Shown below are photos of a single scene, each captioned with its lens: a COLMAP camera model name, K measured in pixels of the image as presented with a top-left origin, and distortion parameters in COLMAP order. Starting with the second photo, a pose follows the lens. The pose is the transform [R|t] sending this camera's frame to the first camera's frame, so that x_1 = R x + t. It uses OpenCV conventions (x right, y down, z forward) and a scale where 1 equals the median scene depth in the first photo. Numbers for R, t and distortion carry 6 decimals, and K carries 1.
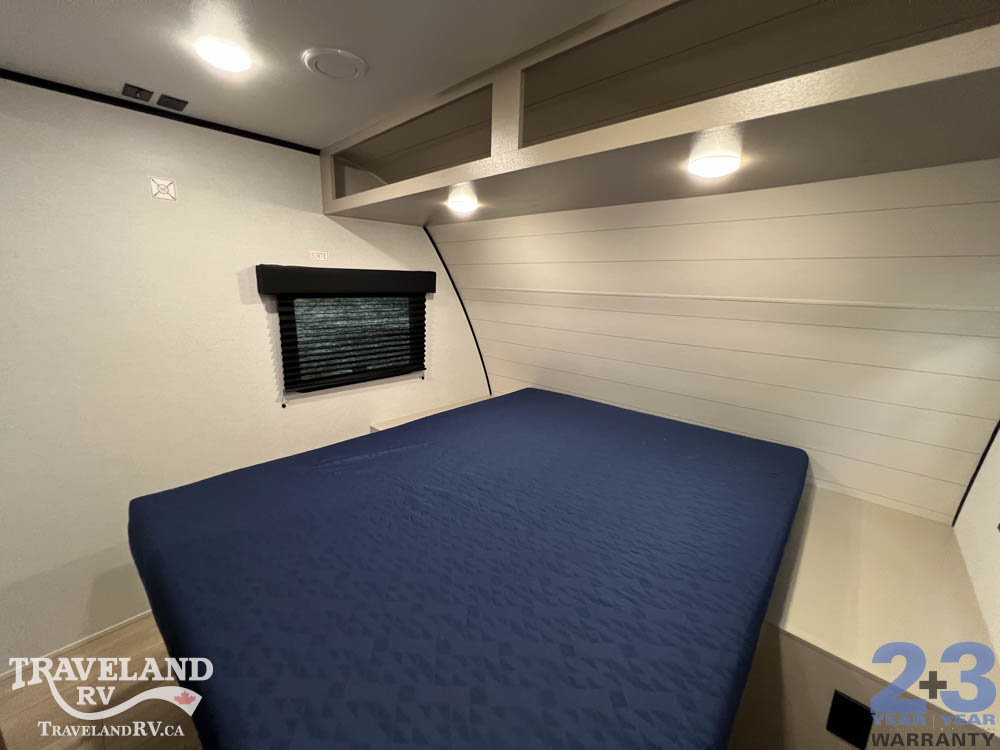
lens RADIAL K [[399.0, 0, 499.7], [0, 399.0, 373.4], [0, 0, 1]] dist [-0.001962, 0.000821]
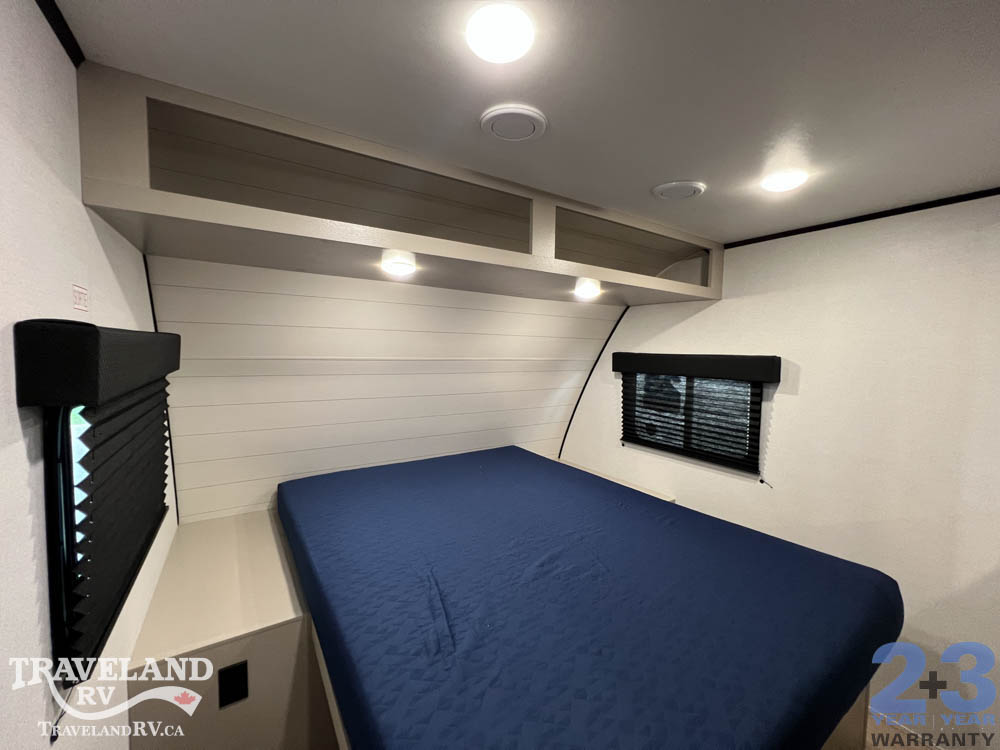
lens RADIAL K [[399.0, 0, 500.9], [0, 399.0, 372.7], [0, 0, 1]] dist [-0.001962, 0.000821]
pose [[0.240536, -0.077770, 0.967520, -0.656016], [0.204771, 0.978417, 0.027738, -0.128011], [-0.948795, 0.191448, 0.251270, 0.448811]]
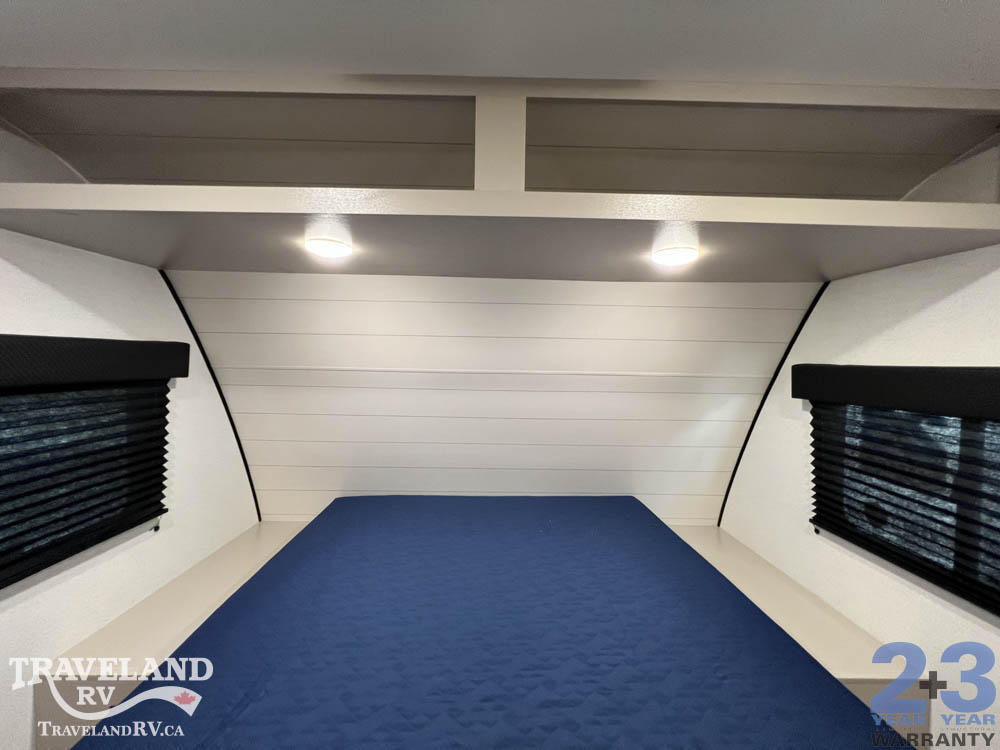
lens RADIAL K [[399.0, 0, 498.8], [0, 399.0, 375.0], [0, 0, 1]] dist [-0.001962, 0.000821]
pose [[0.722173, -0.036077, 0.690771, -0.257758], [0.155277, 0.981607, -0.111068, -0.072364], [-0.674059, 0.187471, 0.714492, 0.278088]]
